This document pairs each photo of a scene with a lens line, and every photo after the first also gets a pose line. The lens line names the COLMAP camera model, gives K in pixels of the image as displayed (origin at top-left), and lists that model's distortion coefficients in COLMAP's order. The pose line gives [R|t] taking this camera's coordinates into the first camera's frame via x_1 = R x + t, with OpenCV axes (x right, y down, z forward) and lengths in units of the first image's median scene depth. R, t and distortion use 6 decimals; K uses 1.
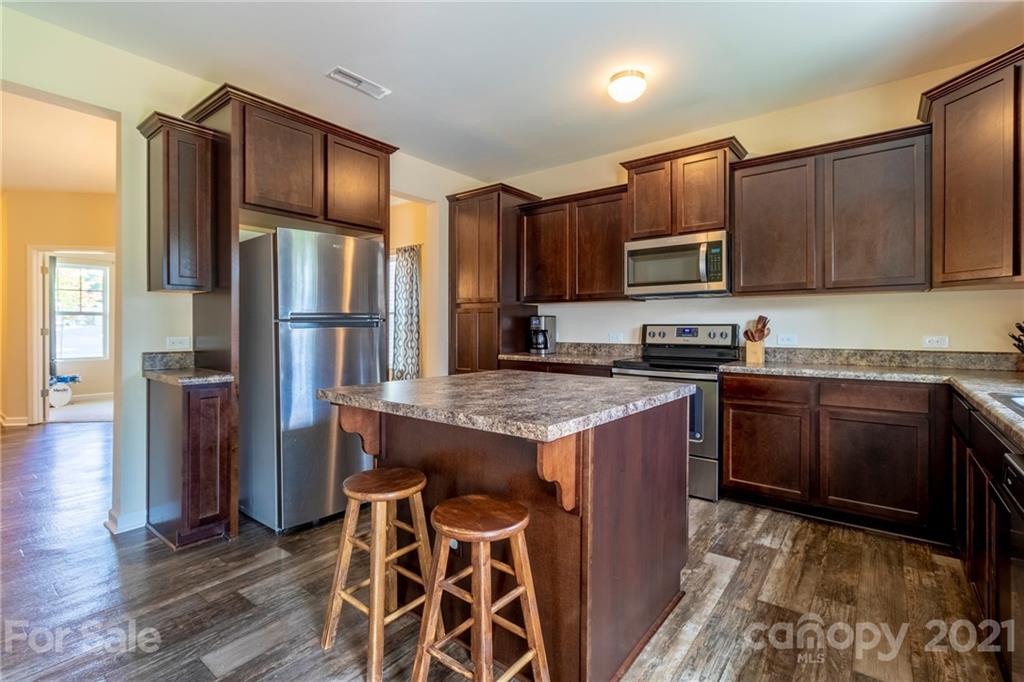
lens RADIAL K [[468.9, 0, 512.0], [0, 468.9, 341.0], [0, 0, 1]] dist [-0.011627, -0.000154]
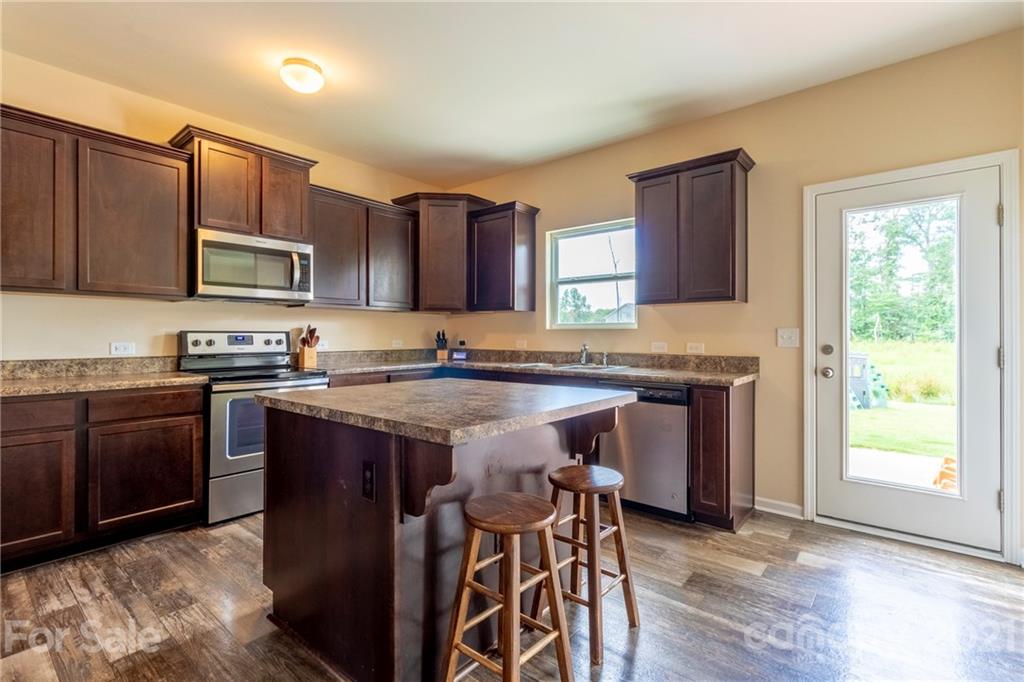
lens RADIAL K [[478.9, 0, 511.5], [0, 478.9, 336.2], [0, 0, 1]] dist [-0.000555, -0.000086]
pose [[0.031108, -0.002388, 0.999513, -0.281508], [0.027268, 0.999627, 0.001540, -0.006504], [-0.999144, 0.027207, 0.031161, 0.223118]]
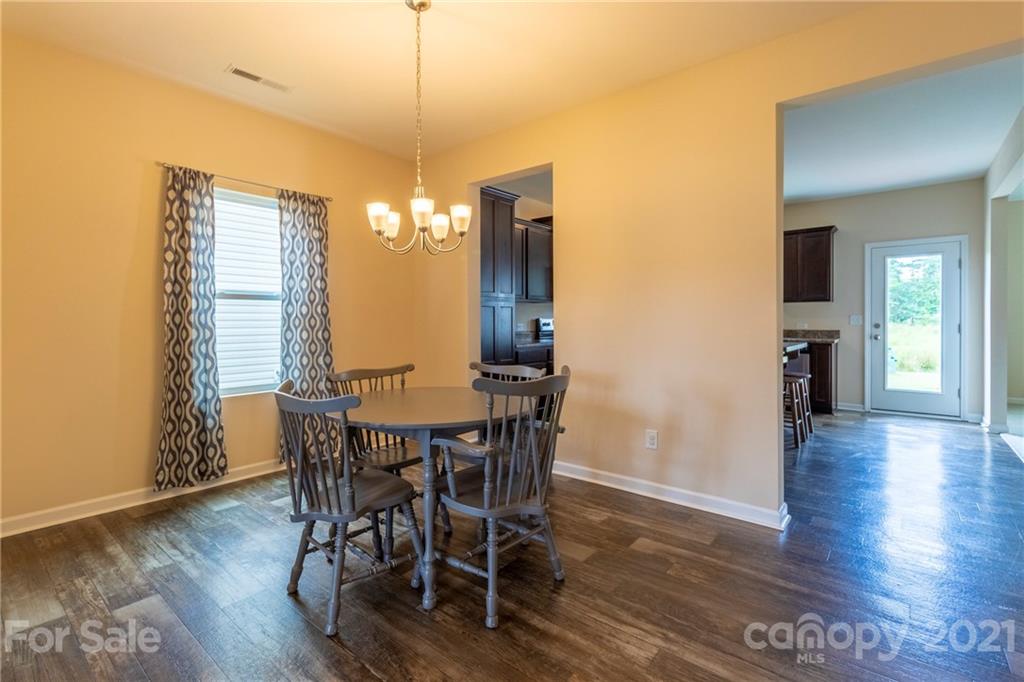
lens RADIAL K [[481.6, 0, 514.0], [0, 481.6, 315.1], [0, 0, 1]] dist [-0.000925, -0.000025]
pose [[0.024630, 0.009978, 0.999647, -0.415788], [0.032020, 0.999429, -0.010765, -0.009774], [-0.999184, 0.032274, 0.024296, 0.331815]]
